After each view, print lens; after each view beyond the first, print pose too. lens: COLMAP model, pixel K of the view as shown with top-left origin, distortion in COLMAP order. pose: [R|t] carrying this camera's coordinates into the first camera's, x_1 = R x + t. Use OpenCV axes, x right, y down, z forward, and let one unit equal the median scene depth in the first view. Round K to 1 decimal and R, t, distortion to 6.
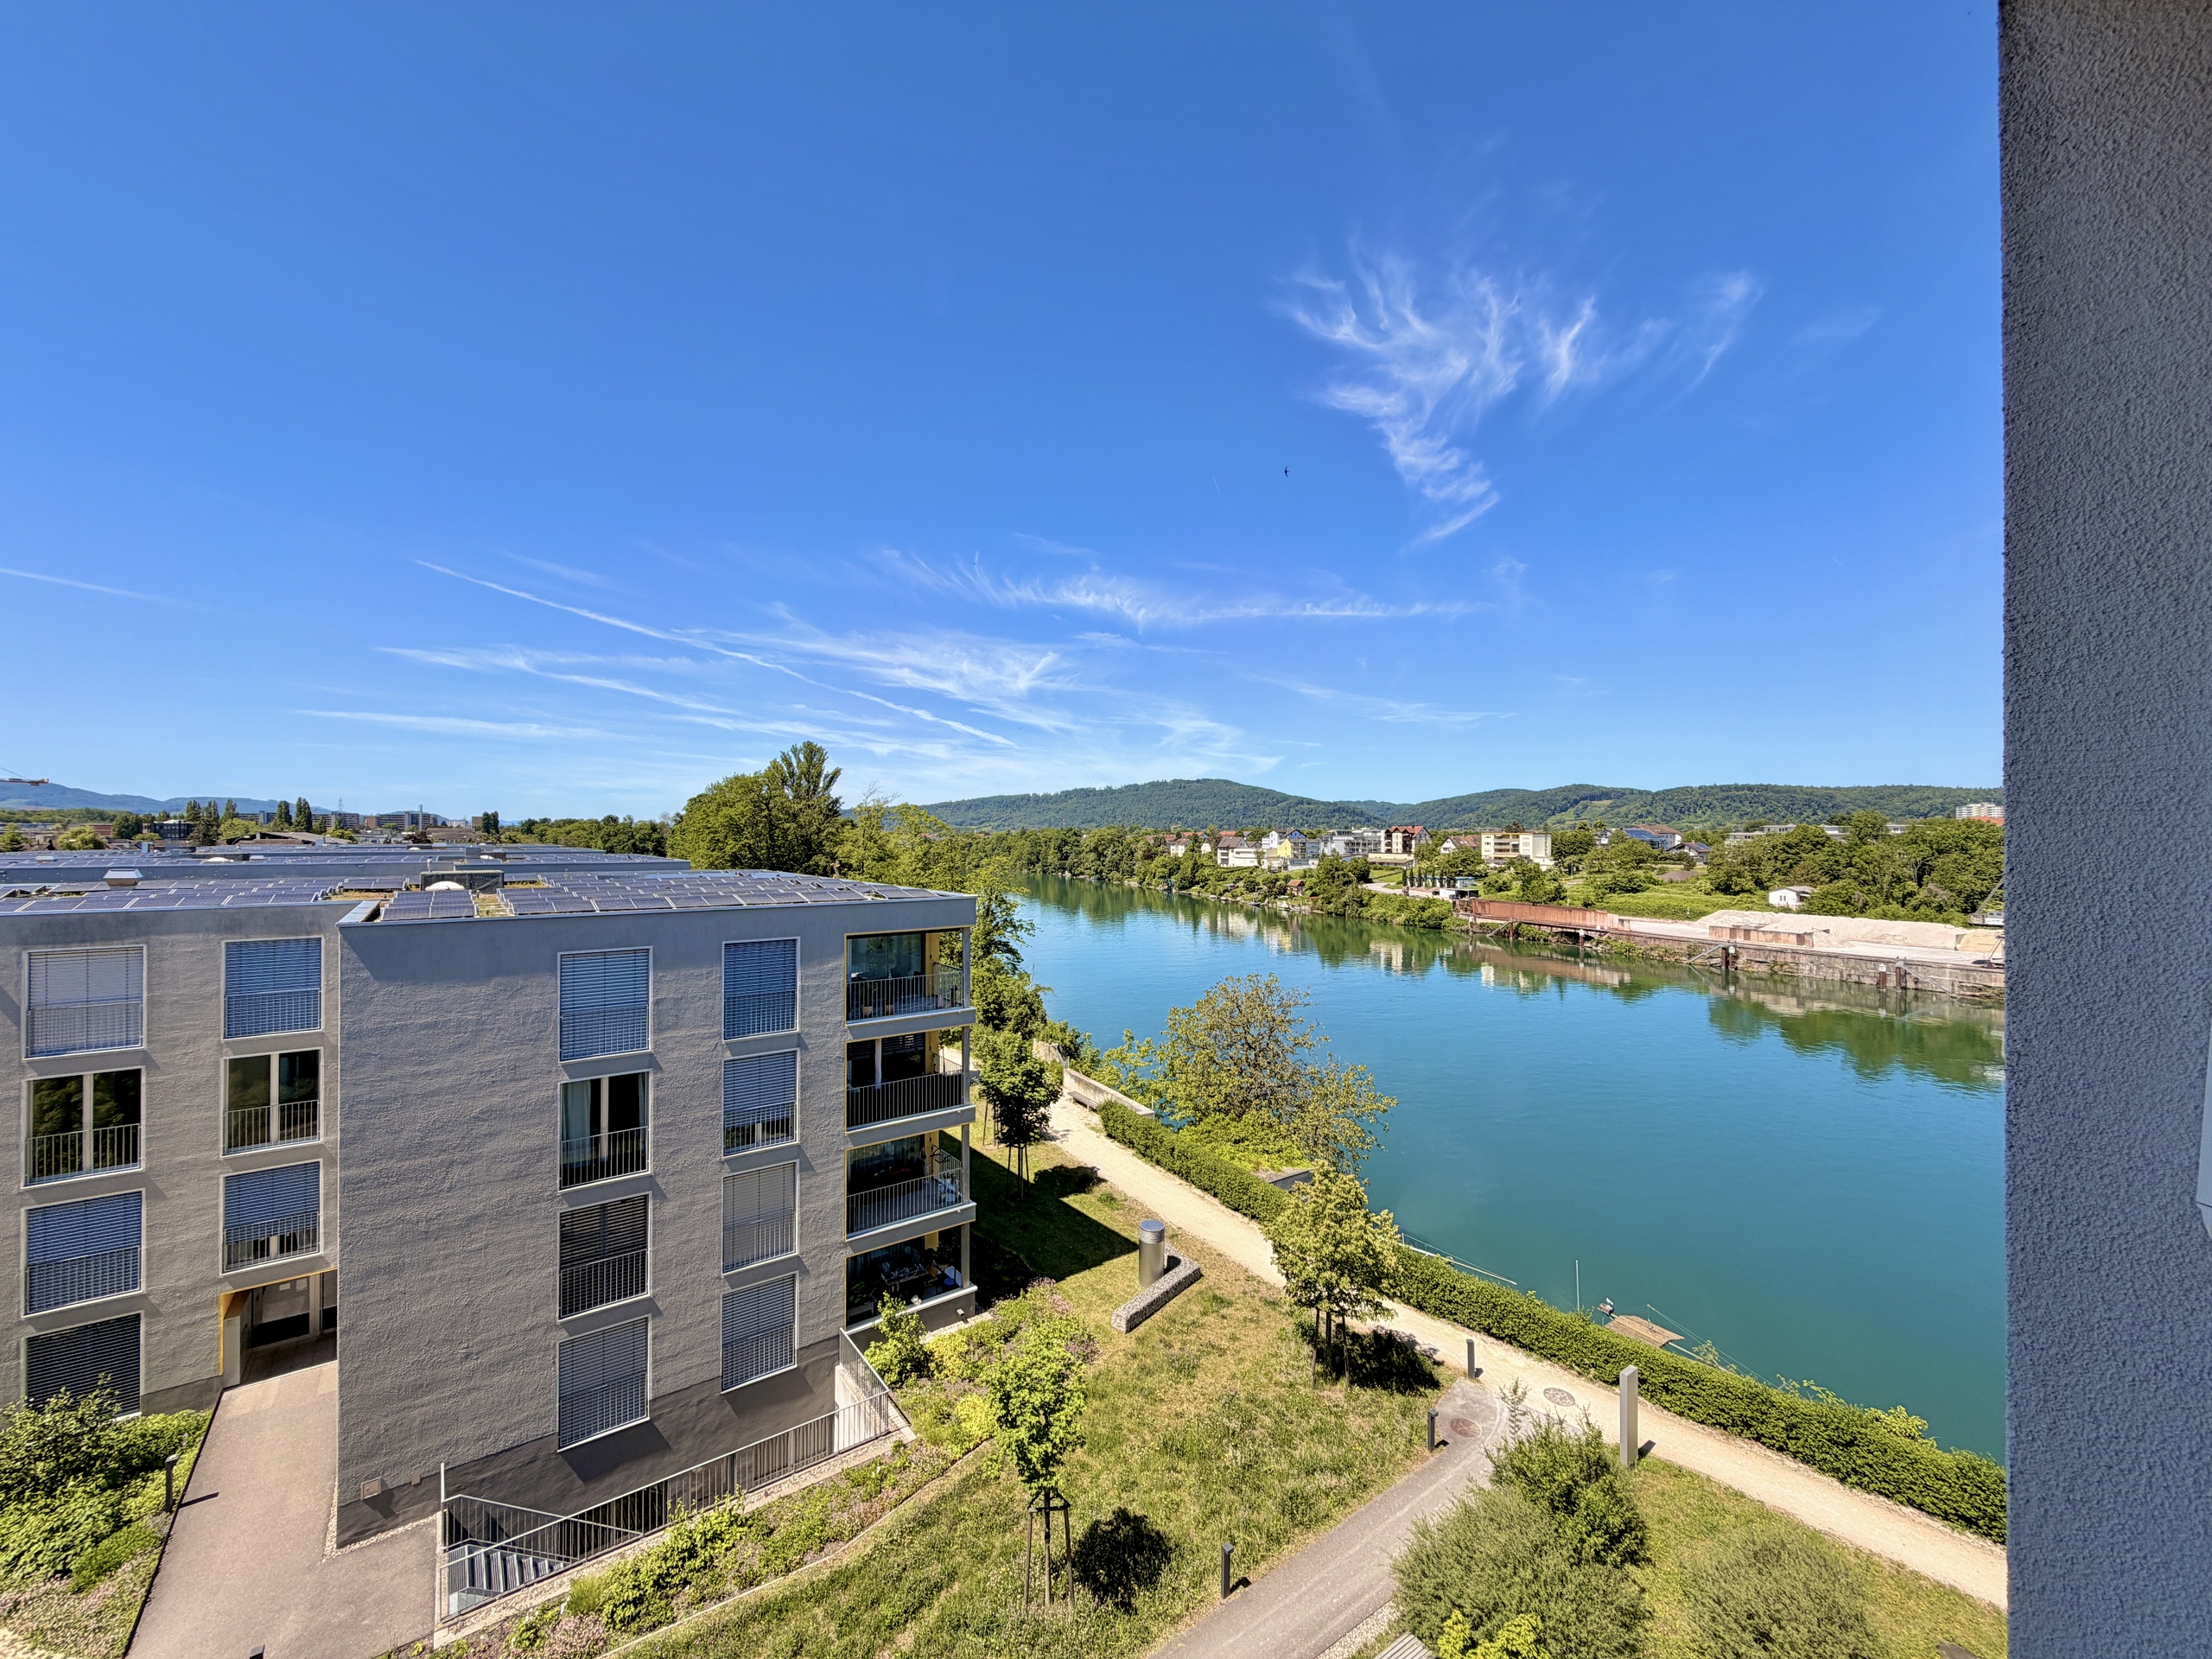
lens RADIAL K [[879.5, 0, 1102.7], [0, 879.5, 831.1], [0, 0, 1]] dist [-0.000423, 0.000207]
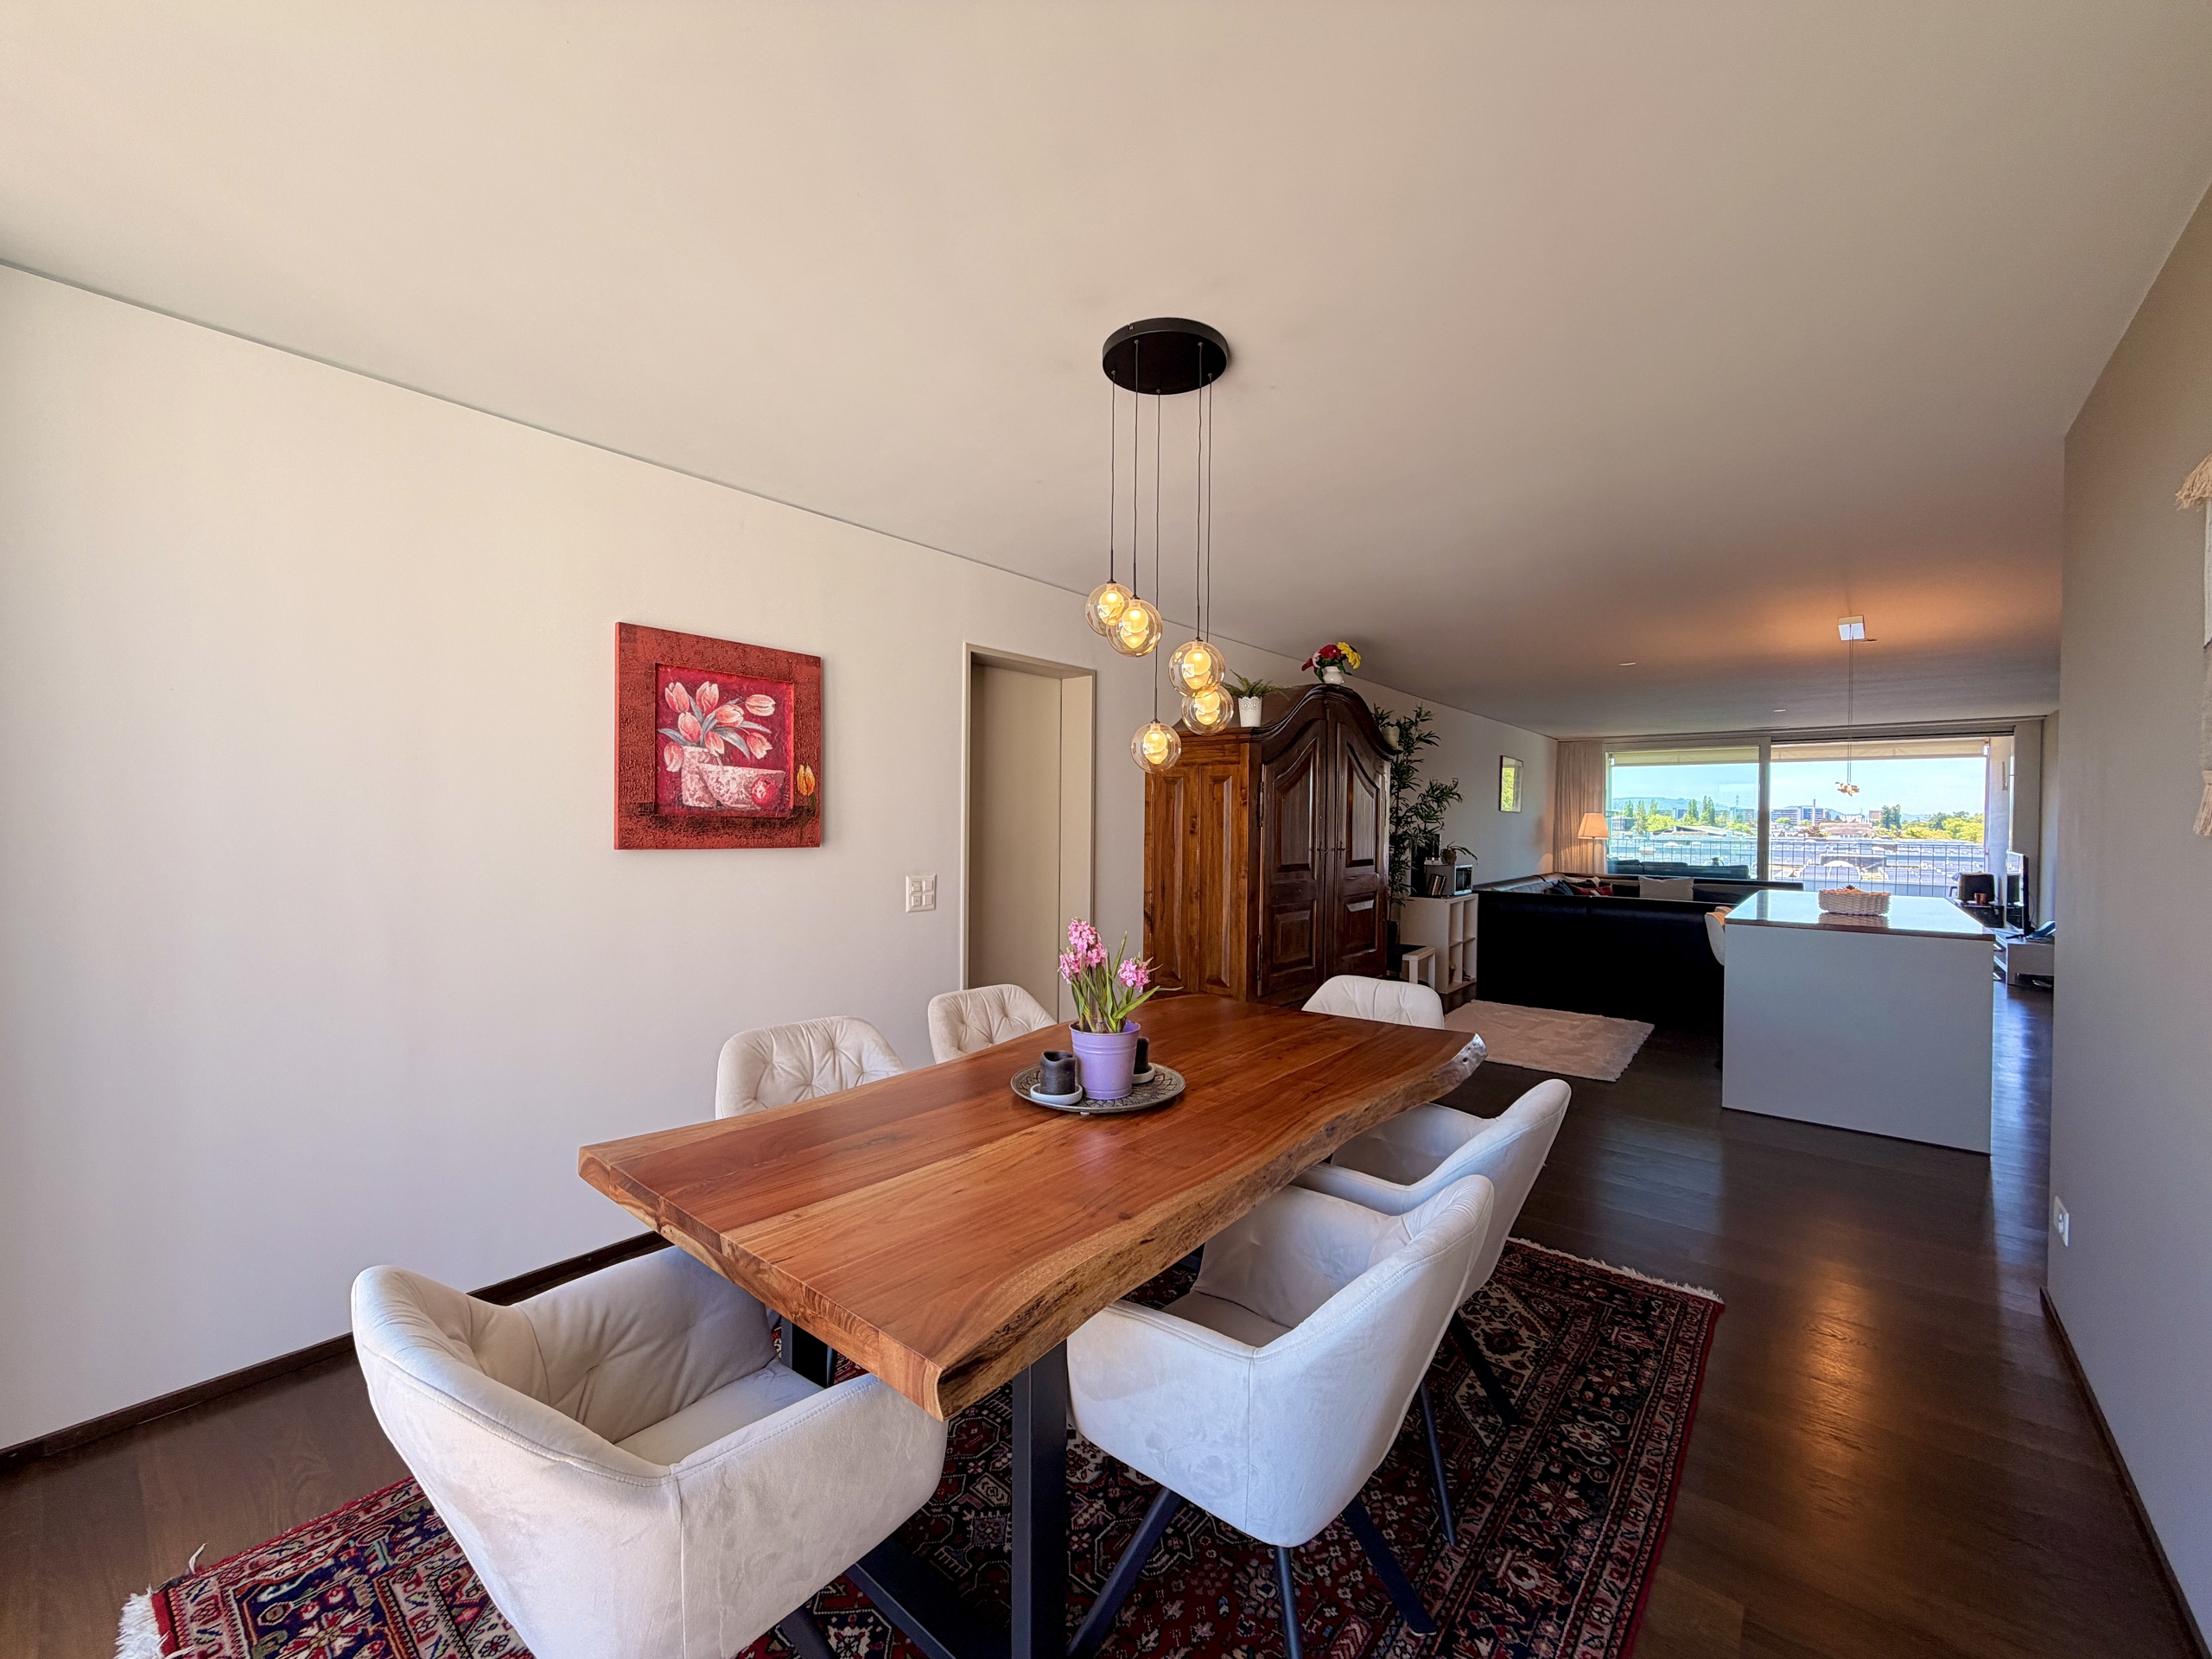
lens RADIAL K [[879.5, 0, 1104.7], [0, 879.5, 828.9], [0, 0, 1]] dist [-0.000423, 0.000207]
pose [[0.230895, 0.008853, -0.972938, 0.319477], [-0.004857, 0.999957, 0.007946, 0.001779], [0.972967, 0.002891, 0.230928, -0.427978]]
